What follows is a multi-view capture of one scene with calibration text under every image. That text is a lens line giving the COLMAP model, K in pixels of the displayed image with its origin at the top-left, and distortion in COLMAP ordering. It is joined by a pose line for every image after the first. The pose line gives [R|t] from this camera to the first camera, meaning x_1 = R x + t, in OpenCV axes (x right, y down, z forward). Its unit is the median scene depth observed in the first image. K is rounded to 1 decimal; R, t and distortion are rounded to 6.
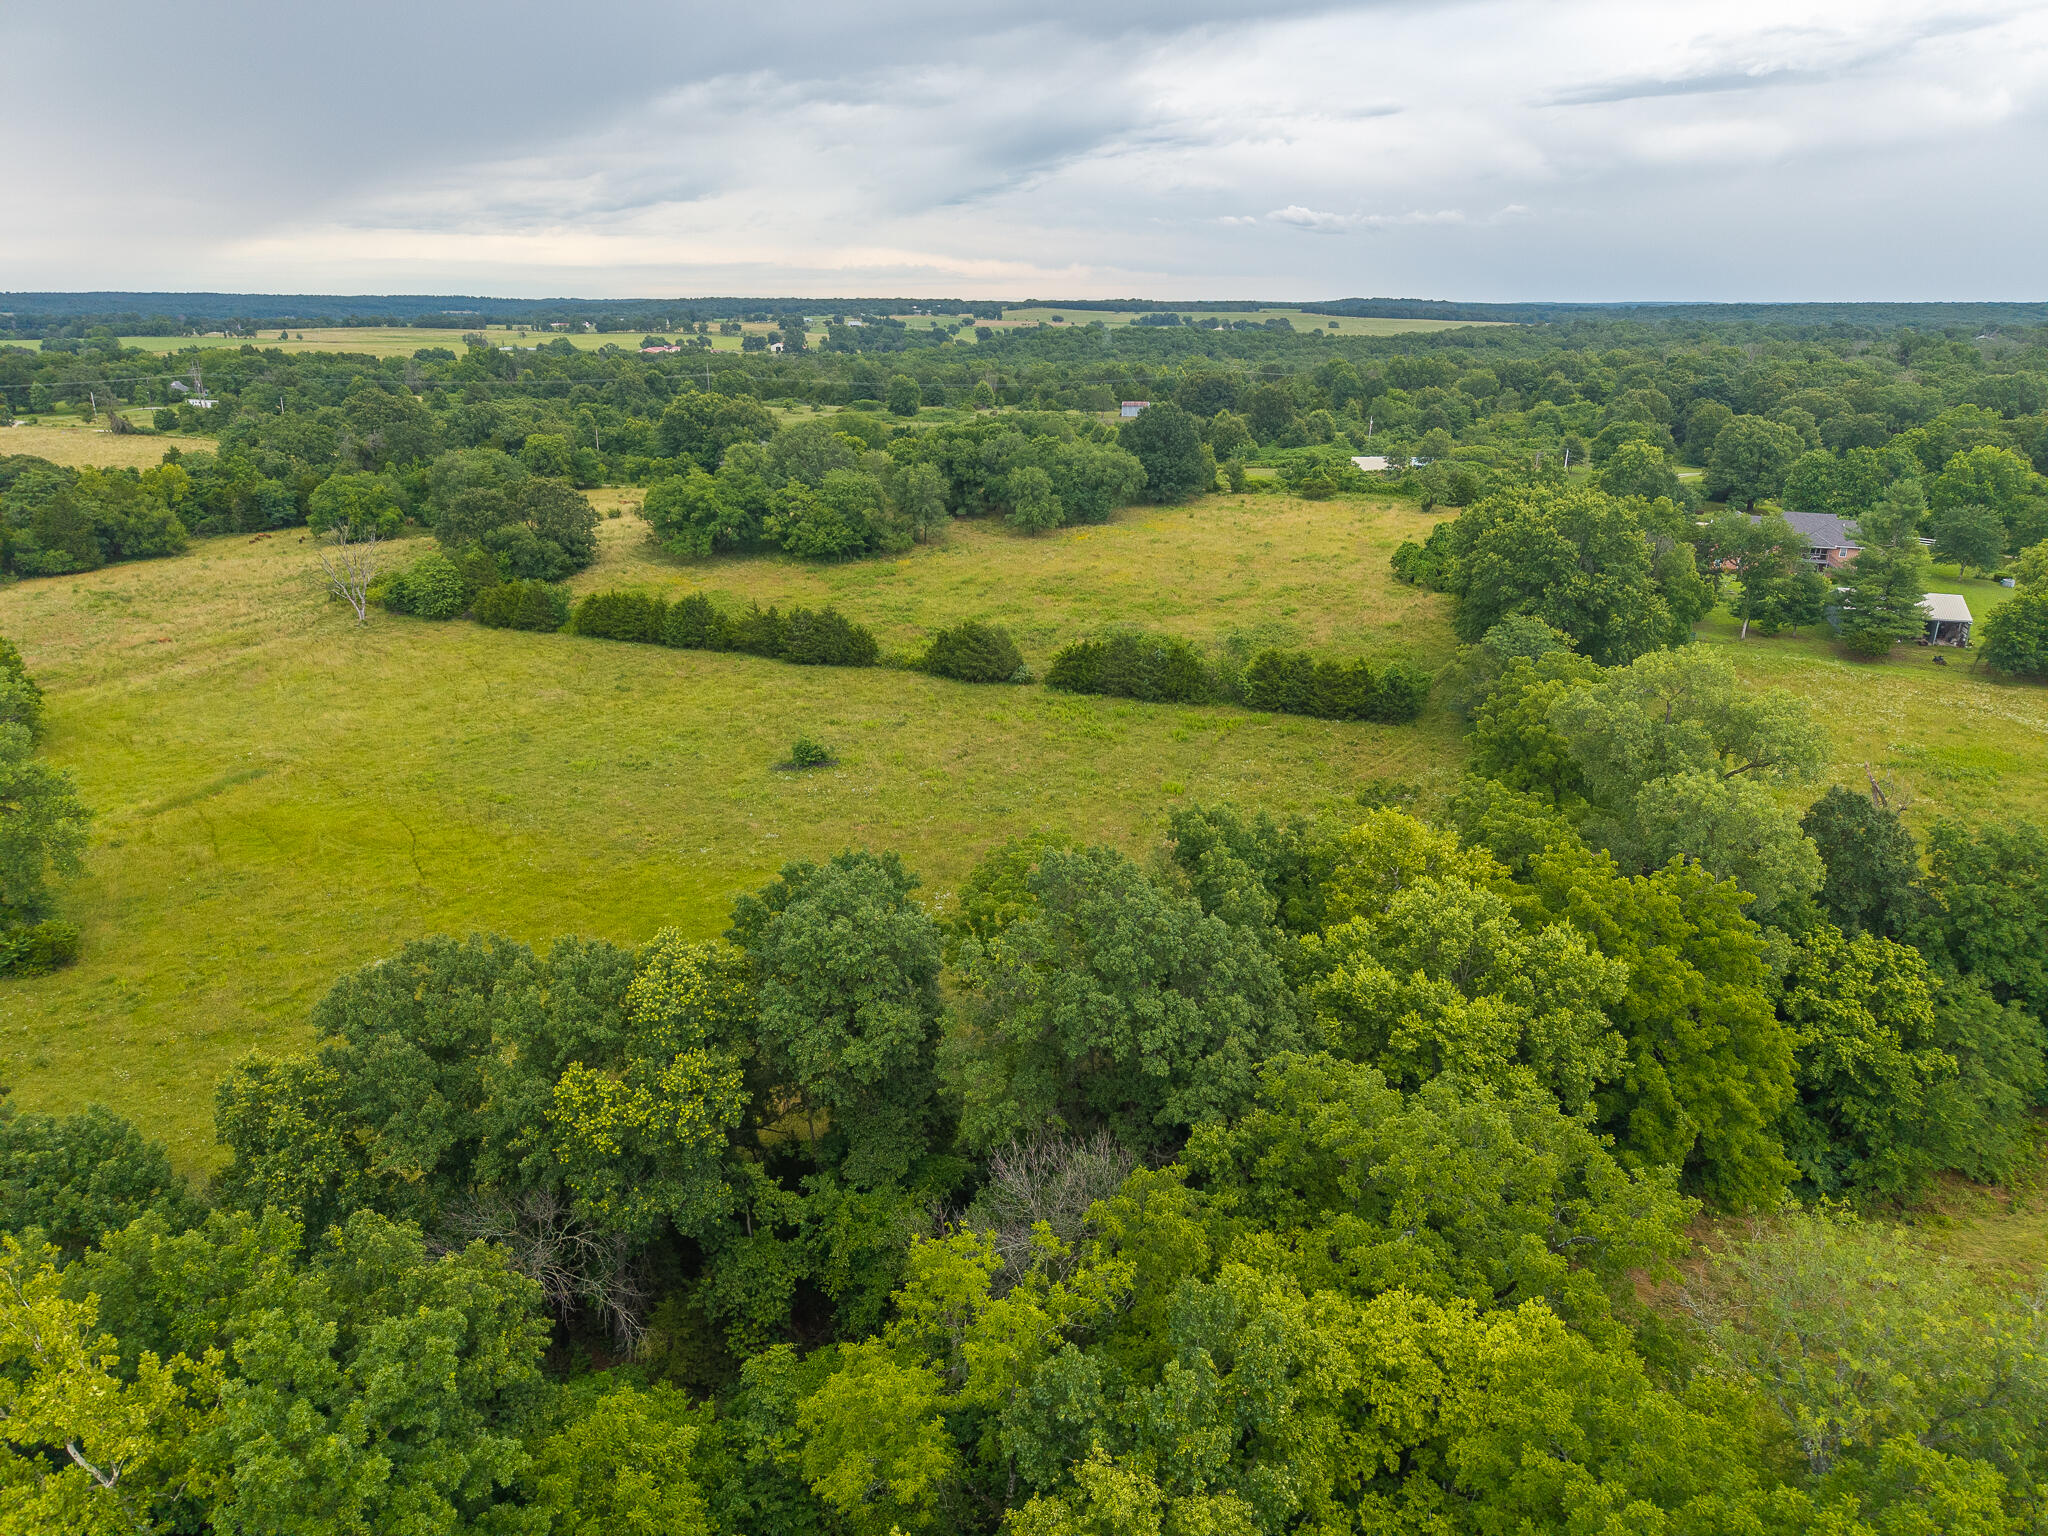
lens RADIAL K [[1377.8, 0, 1024.0], [0, 1377.8, 768.0], [0, 0, 1]] dist [0.003146, -0.007142]
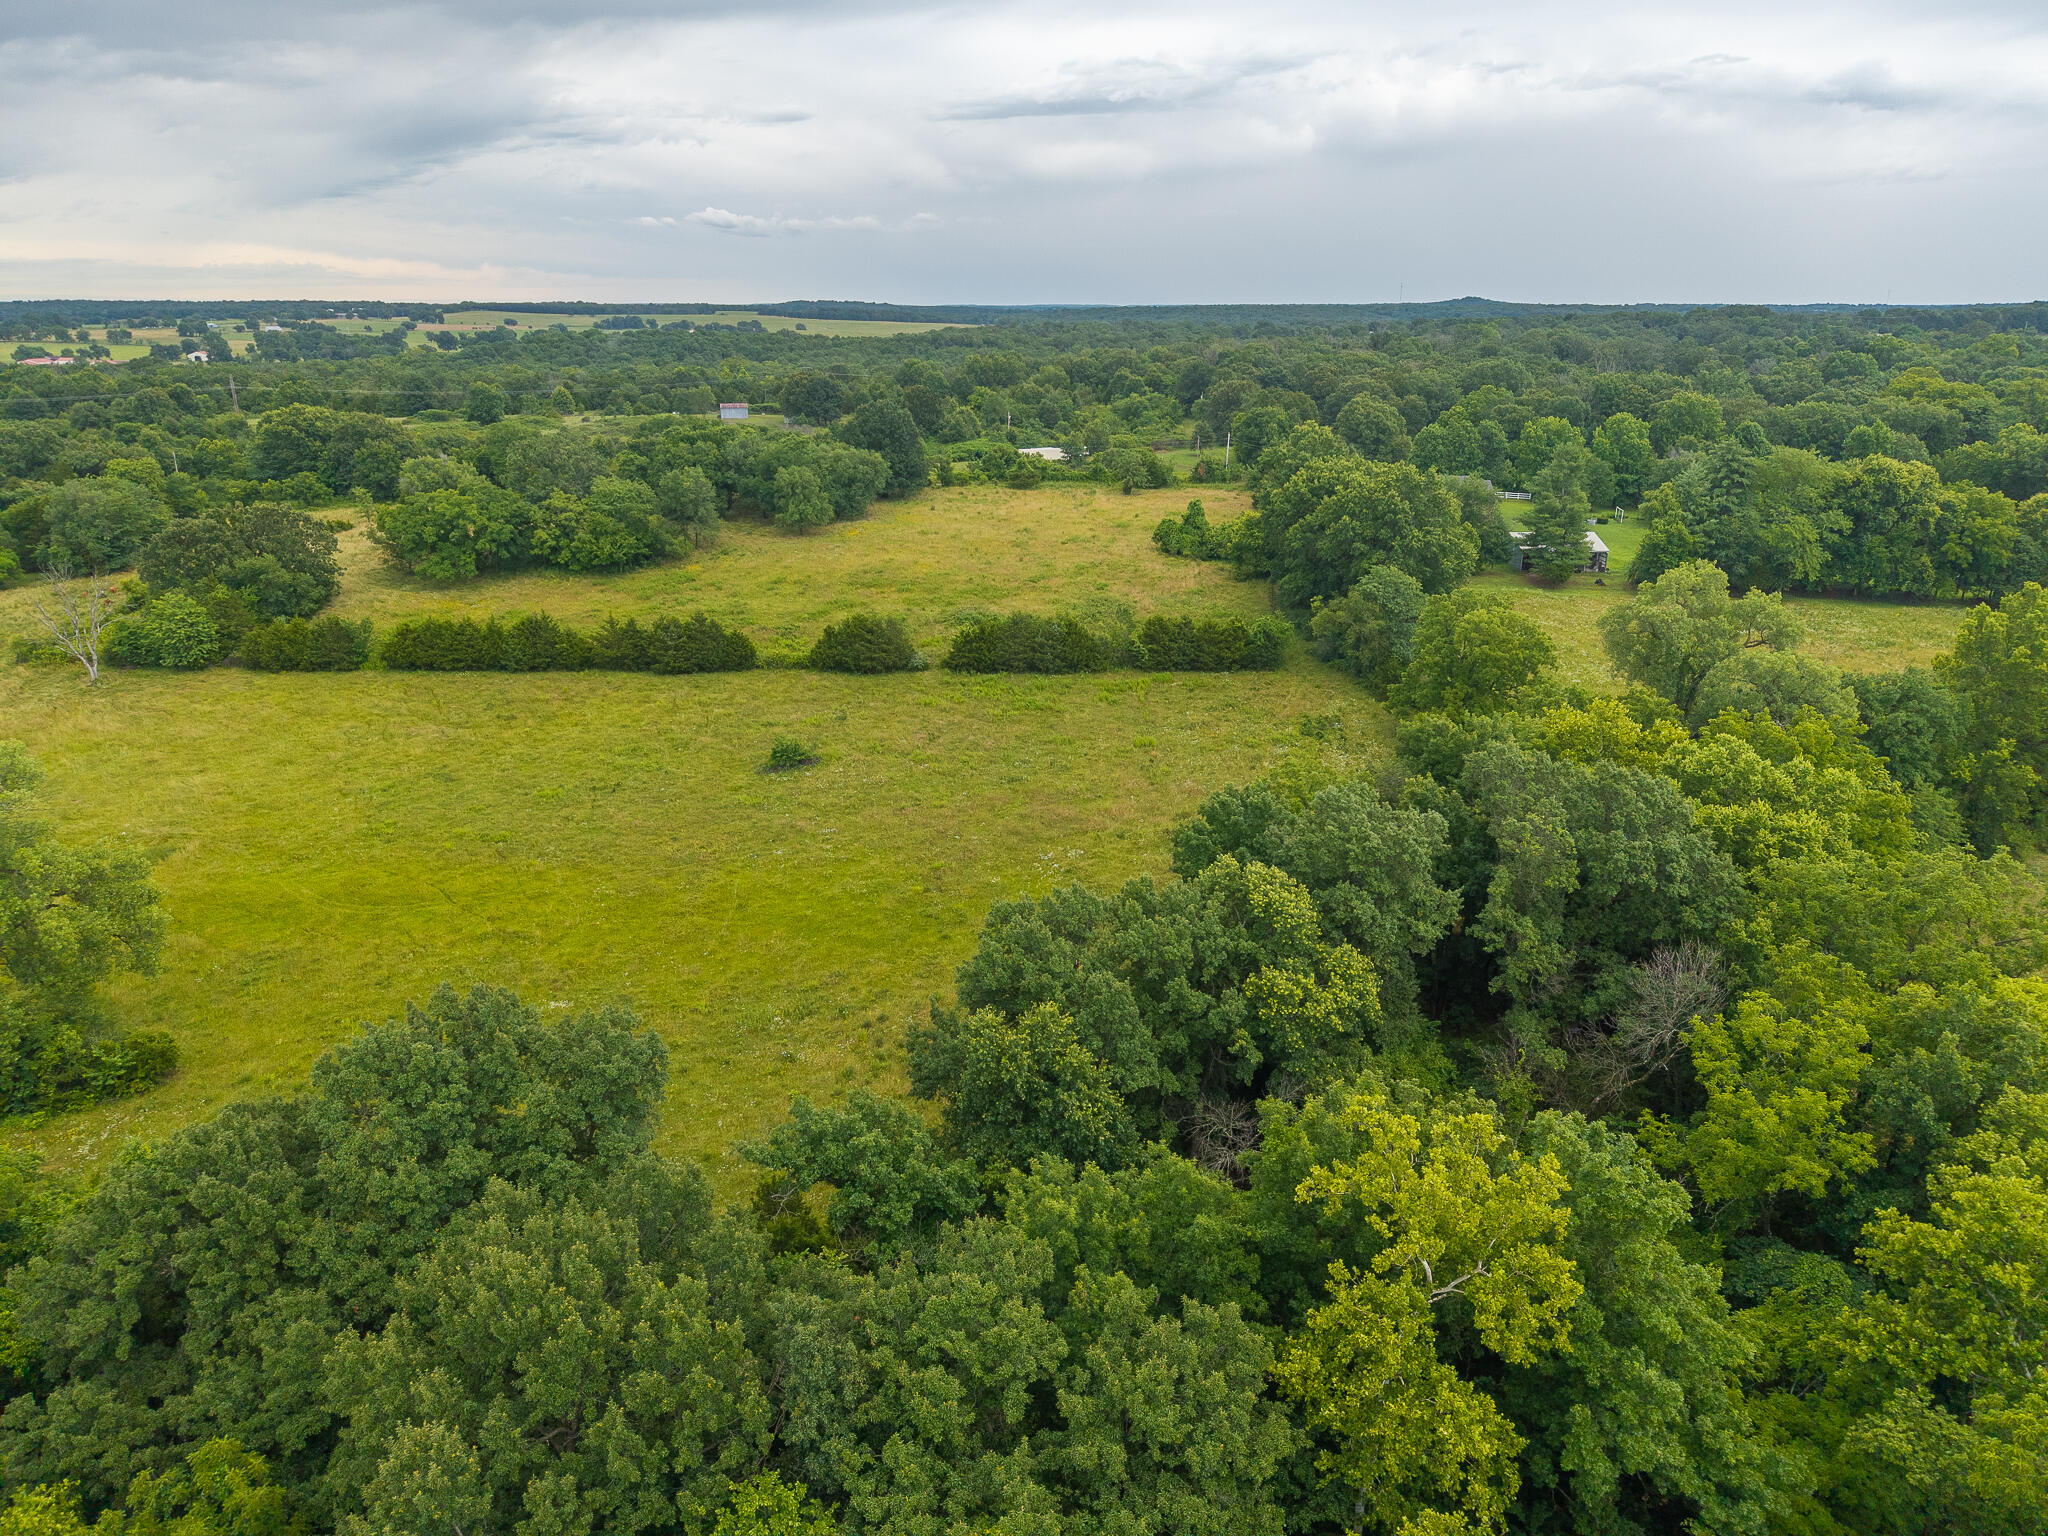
lens RADIAL K [[1385.6, 0, 1024.0], [0, 1385.6, 768.0], [0, 0, 1]] dist [-0.002443, -0.005656]
pose [[0.921830, -0.122607, 0.367692, -0.041659], [0.123734, 0.992101, 0.020607, -0.000003], [-0.367315, 0.026500, 0.929719, 0.000624]]
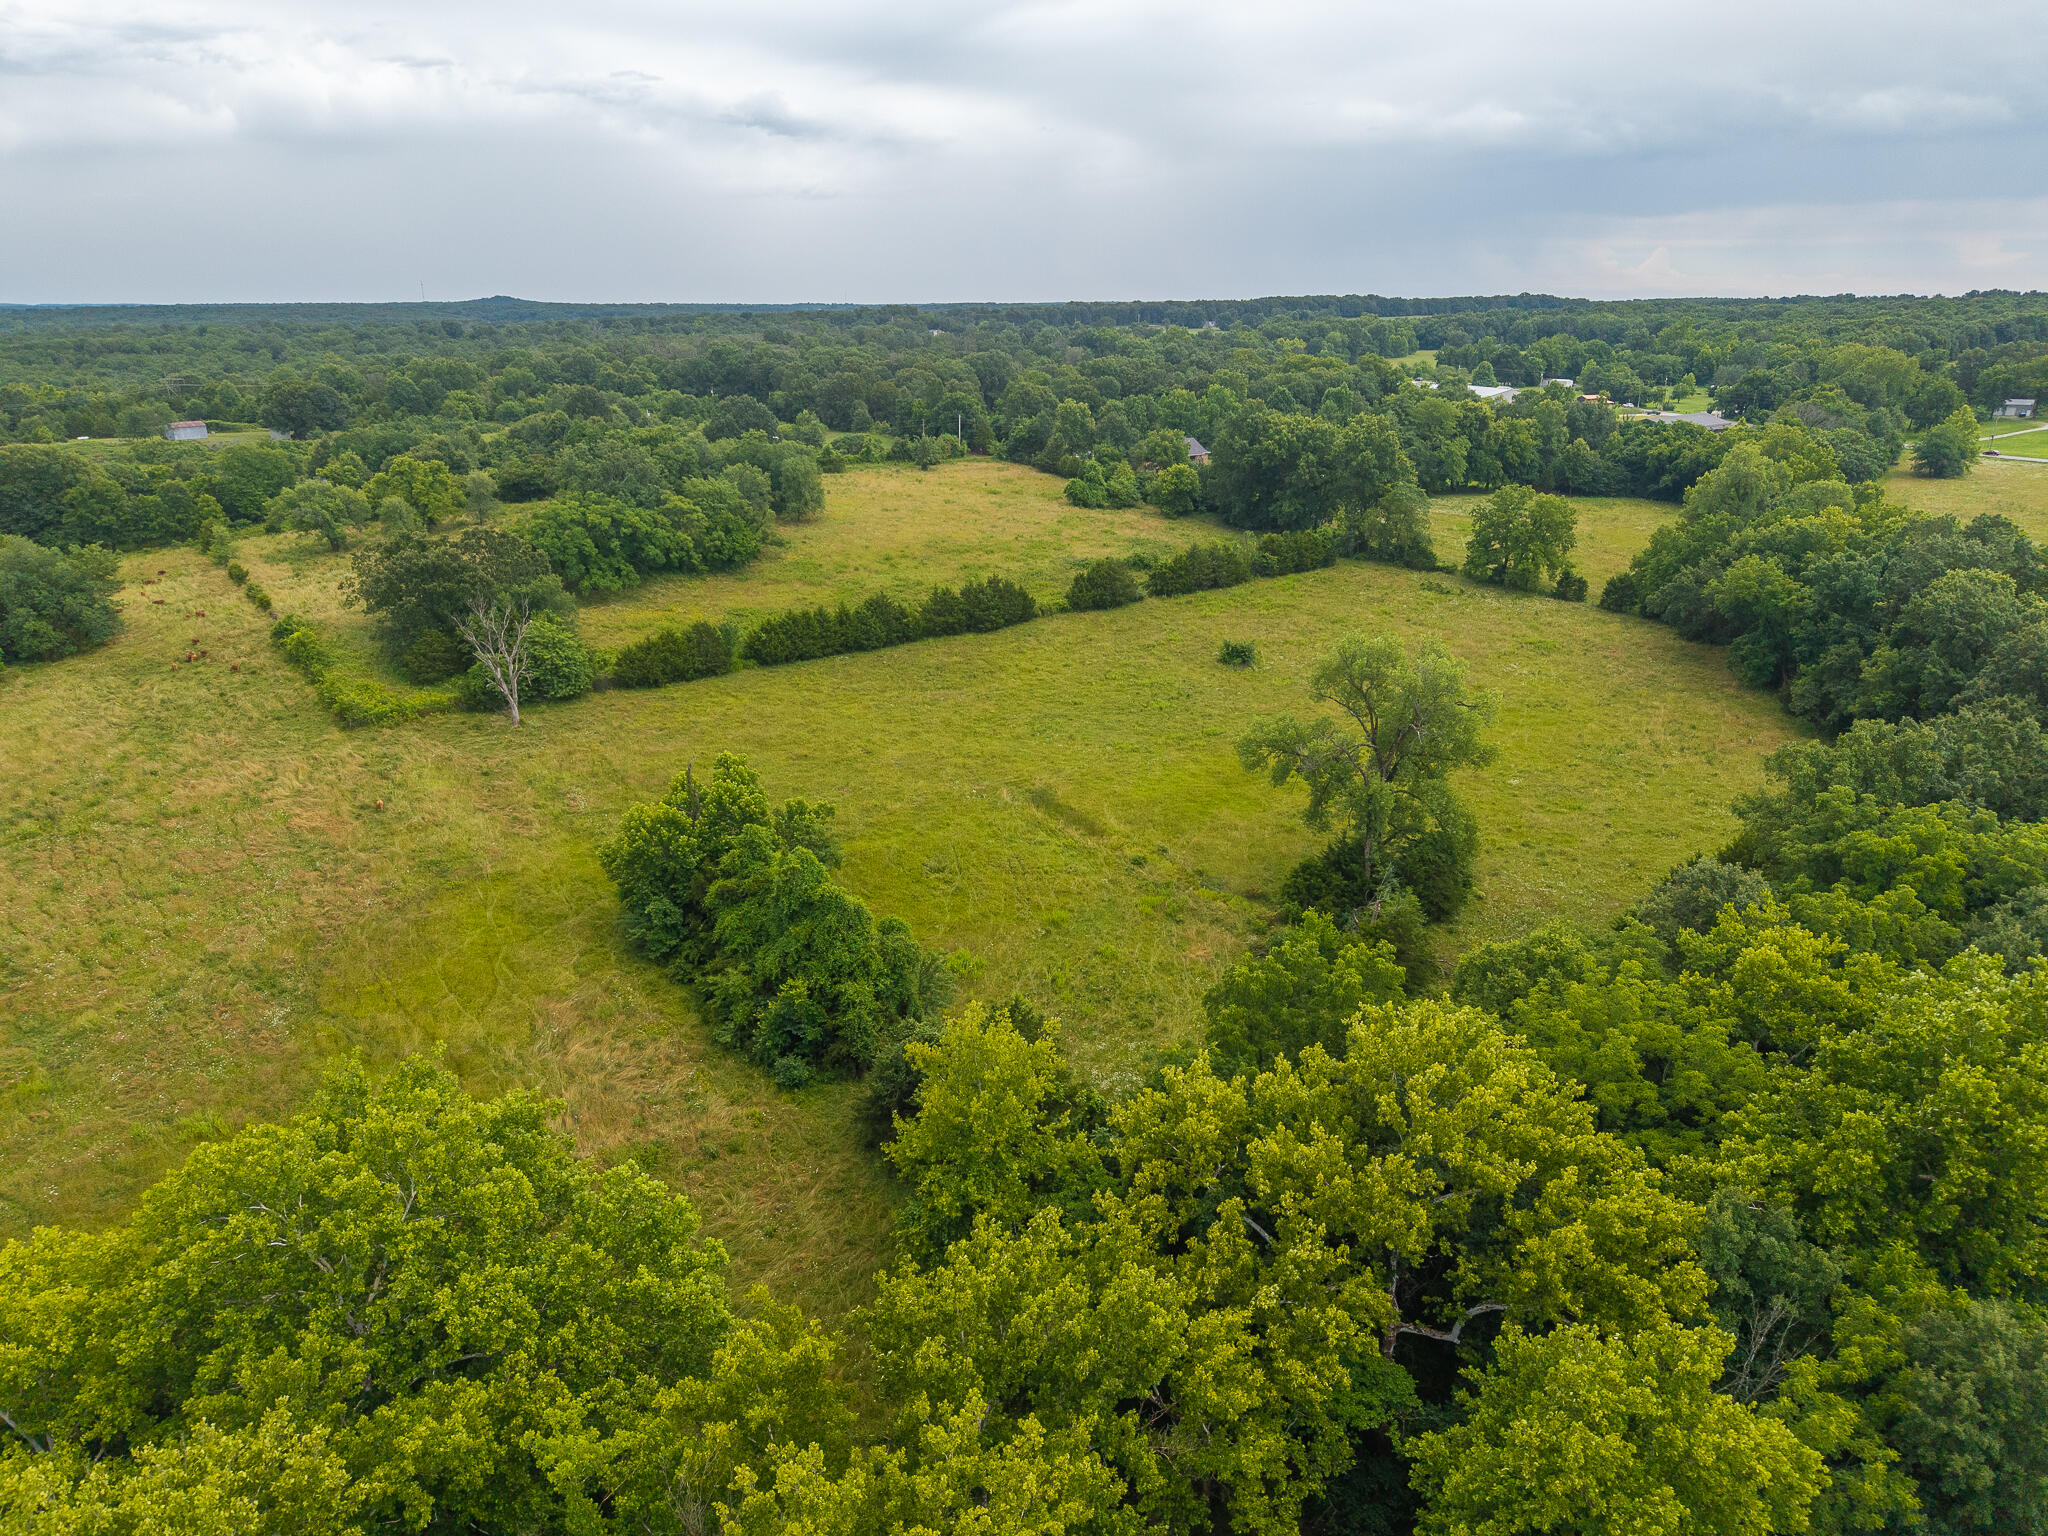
lens RADIAL K [[1385.6, 0, 1024.0], [0, 1385.6, 768.0], [0, 0, 1]] dist [-0.002443, -0.005656]
pose [[0.448788, -0.282050, 0.847961, -0.156392], [0.283527, 0.944801, 0.164202, -0.020204], [-0.847468, 0.166728, 0.503985, 0.058041]]
